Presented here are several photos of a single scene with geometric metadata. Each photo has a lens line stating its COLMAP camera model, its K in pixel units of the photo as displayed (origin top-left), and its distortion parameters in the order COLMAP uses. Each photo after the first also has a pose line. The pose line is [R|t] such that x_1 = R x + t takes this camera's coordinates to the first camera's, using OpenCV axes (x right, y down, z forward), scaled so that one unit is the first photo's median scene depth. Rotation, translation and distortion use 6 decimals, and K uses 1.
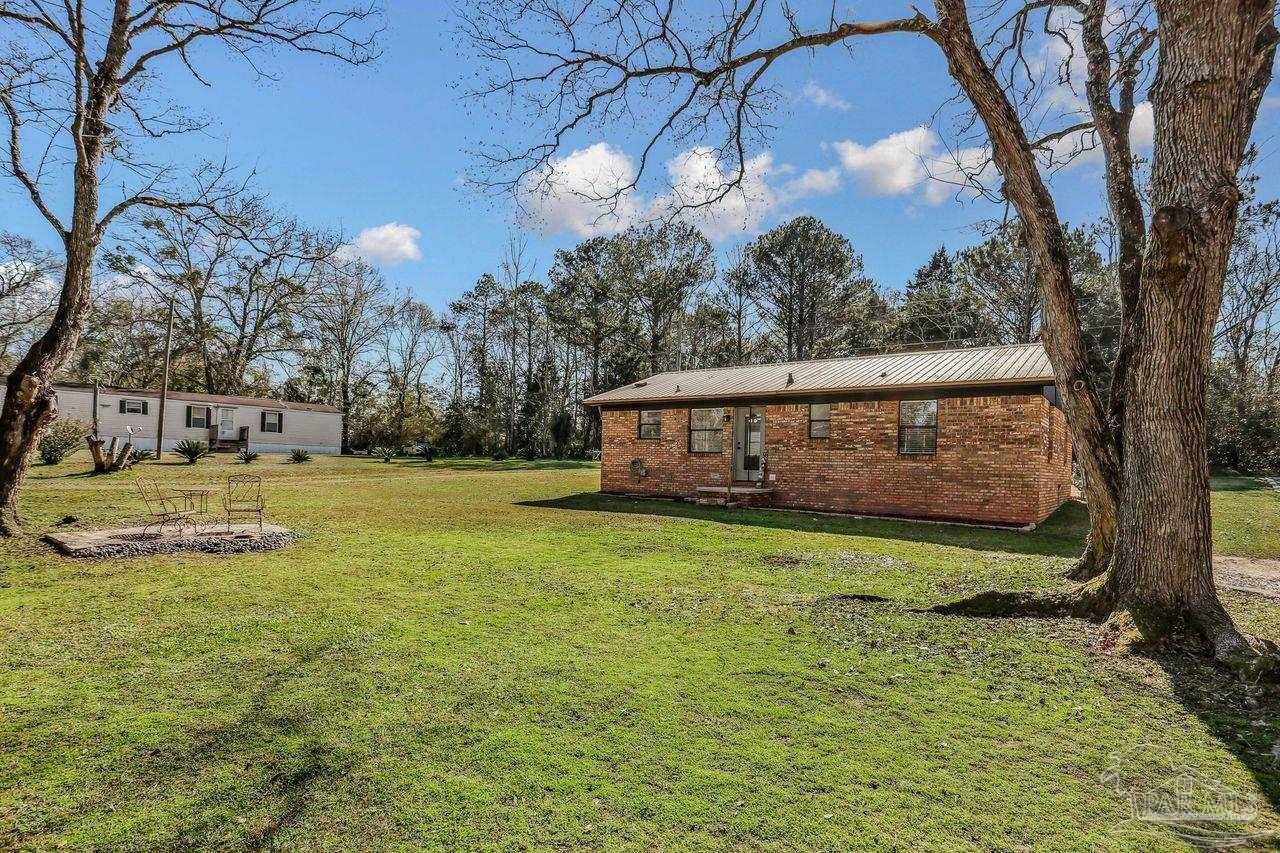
lens RADIAL K [[654.5, 0, 644.7], [0, 654.5, 425.6], [0, 0, 1]] dist [-0.076943, 0.048642]
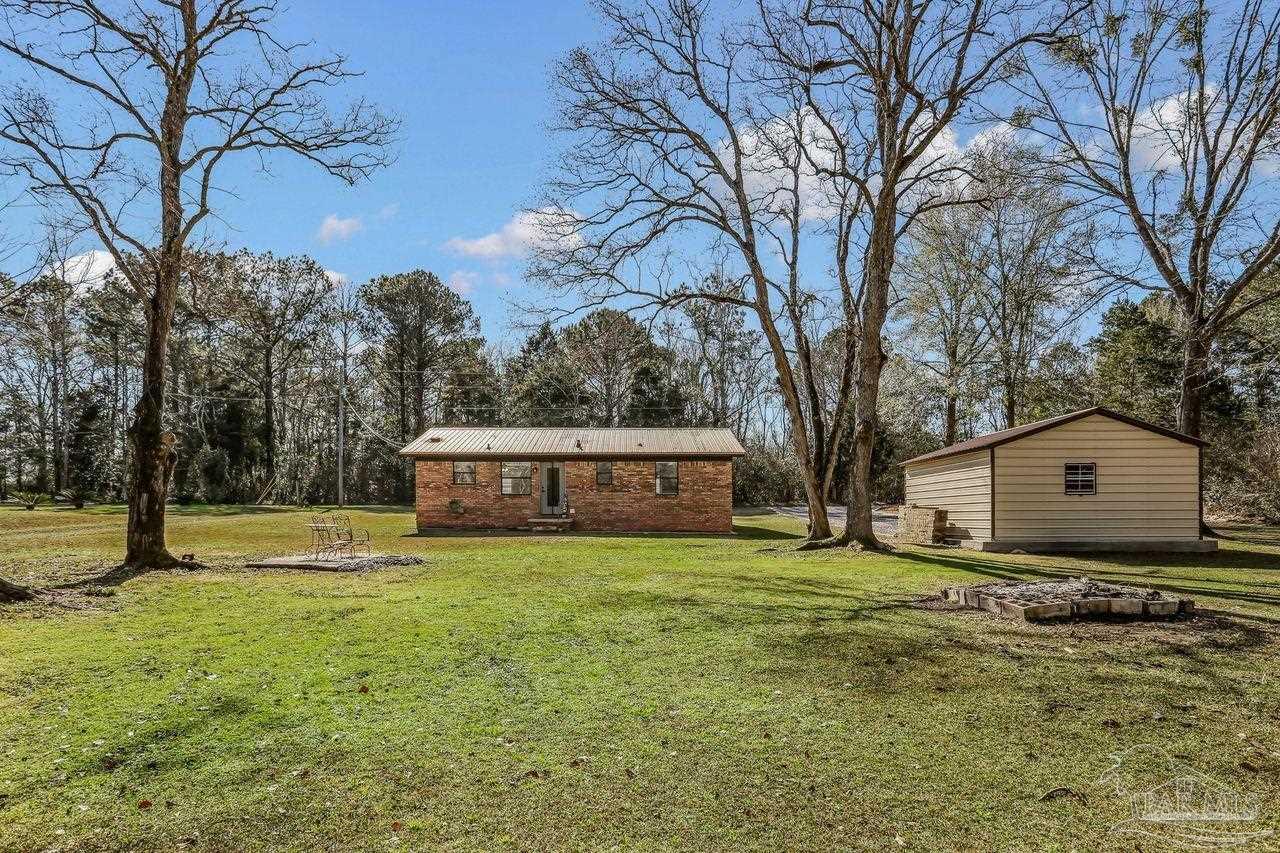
lens RADIAL K [[654.5, 0, 644.7], [0, 654.5, 425.6], [0, 0, 1]] dist [-0.076943, 0.048642]
pose [[0.788526, 0.055613, 0.612481, -0.558977], [-0.015752, 0.997403, -0.070284, -0.011222], [-0.614799, 0.045773, 0.787354, -0.252306]]
